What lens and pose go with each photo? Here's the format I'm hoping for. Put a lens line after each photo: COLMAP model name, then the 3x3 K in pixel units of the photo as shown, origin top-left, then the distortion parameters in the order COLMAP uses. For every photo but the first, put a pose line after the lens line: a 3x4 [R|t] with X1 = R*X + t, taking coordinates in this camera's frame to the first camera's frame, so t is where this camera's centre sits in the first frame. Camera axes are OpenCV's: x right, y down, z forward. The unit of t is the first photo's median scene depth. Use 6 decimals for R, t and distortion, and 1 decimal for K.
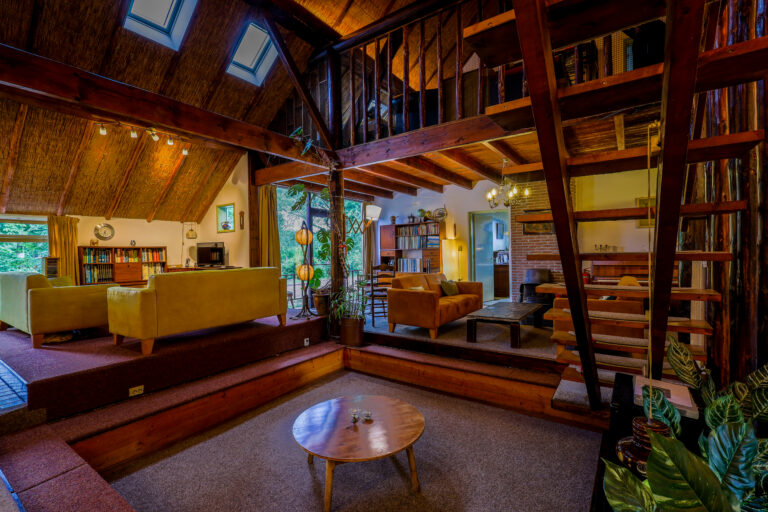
lens RADIAL K [[354.9, 0, 382.9], [0, 354.9, 256.2], [0, 0, 1]] dist [-0.000785, 0.000272]
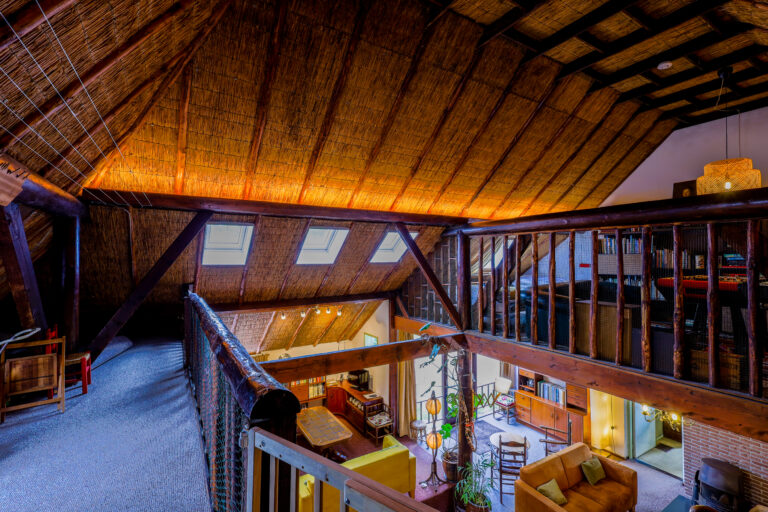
lens RADIAL K [[354.9, 0, 382.9], [0, 354.9, 256.2], [0, 0, 1]] dist [-0.000785, 0.000272]
pose [[0.916356, 0.009258, -0.400257, 0.064126], [-0.016429, 0.999760, -0.014489, -0.500089], [0.400027, 0.019853, 0.916288, -0.054807]]
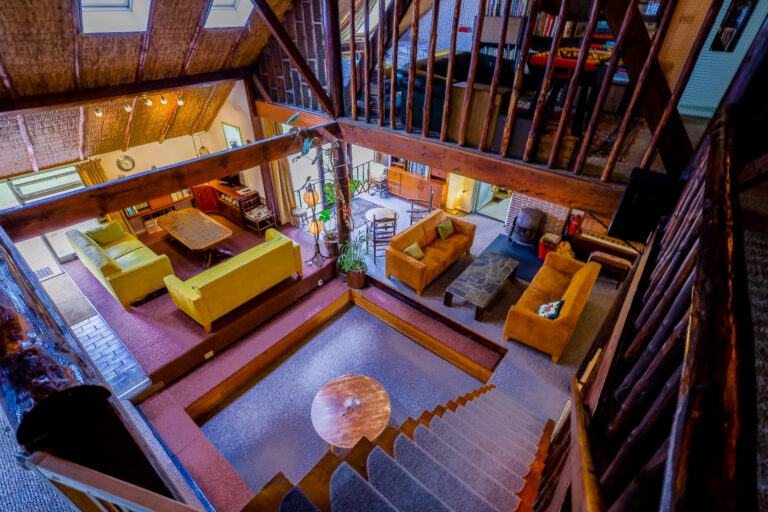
lens RADIAL K [[357.0, 0, 383.3], [0, 357.0, 257.3], [0, 0, 1]] dist [-0.001844, 0.000186]
pose [[0.997003, 0.065735, -0.040793, 0.053103], [-0.031136, 0.823643, 0.566254, -0.537713], [0.070821, -0.563287, 0.823221, 0.019631]]
